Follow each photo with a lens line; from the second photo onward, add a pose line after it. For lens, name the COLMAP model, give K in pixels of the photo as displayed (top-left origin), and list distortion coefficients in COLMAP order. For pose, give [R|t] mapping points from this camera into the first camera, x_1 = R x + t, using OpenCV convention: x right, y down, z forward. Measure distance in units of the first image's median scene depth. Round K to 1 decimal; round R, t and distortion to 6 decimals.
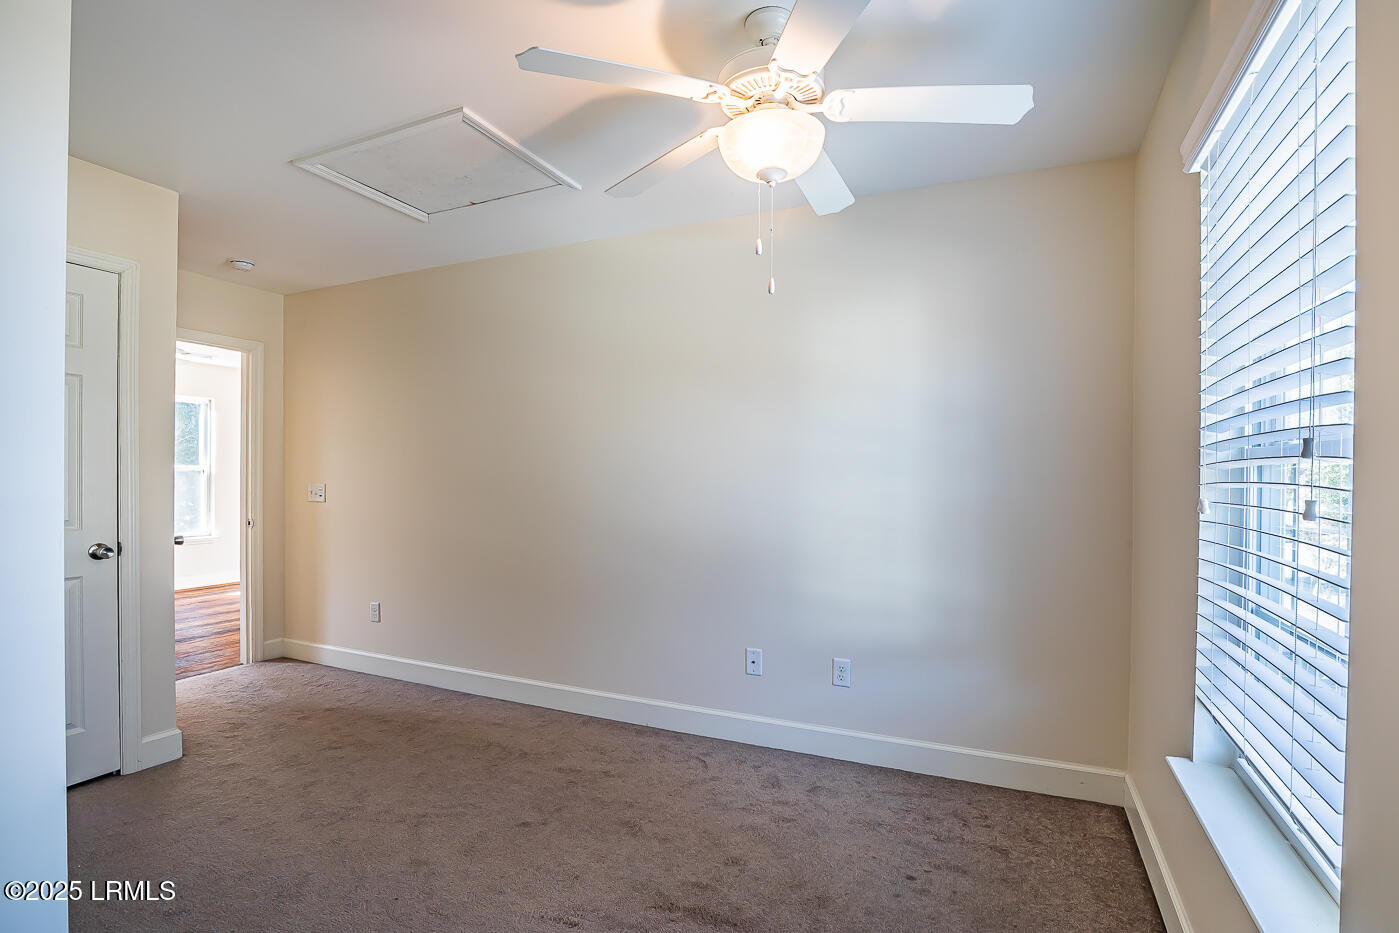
lens RADIAL K [[645.9, 0, 702.5], [0, 645.9, 477.1], [0, 0, 1]] dist [-0.032136, 0.004842]
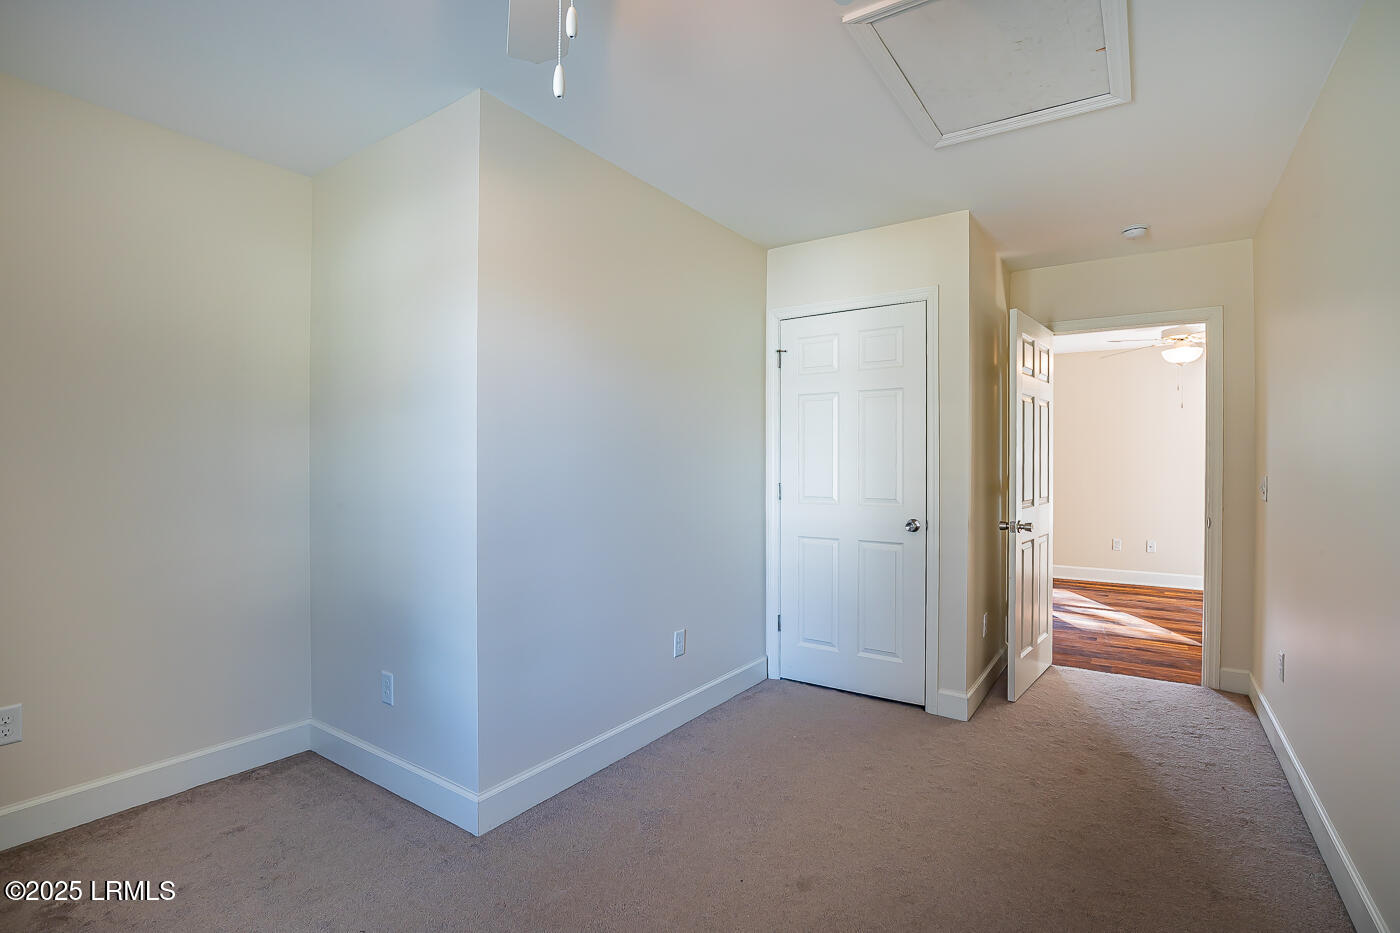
lens RADIAL K [[646.4, 0, 699.3], [0, 646.4, 464.7], [0, 0, 1]] dist [-0.032136, 0.004842]
pose [[-0.154650, -0.004353, -0.987960, 0.249617], [-0.005917, 0.999976, -0.003479, 0.002901], [0.987952, 0.005307, -0.154673, 0.502862]]
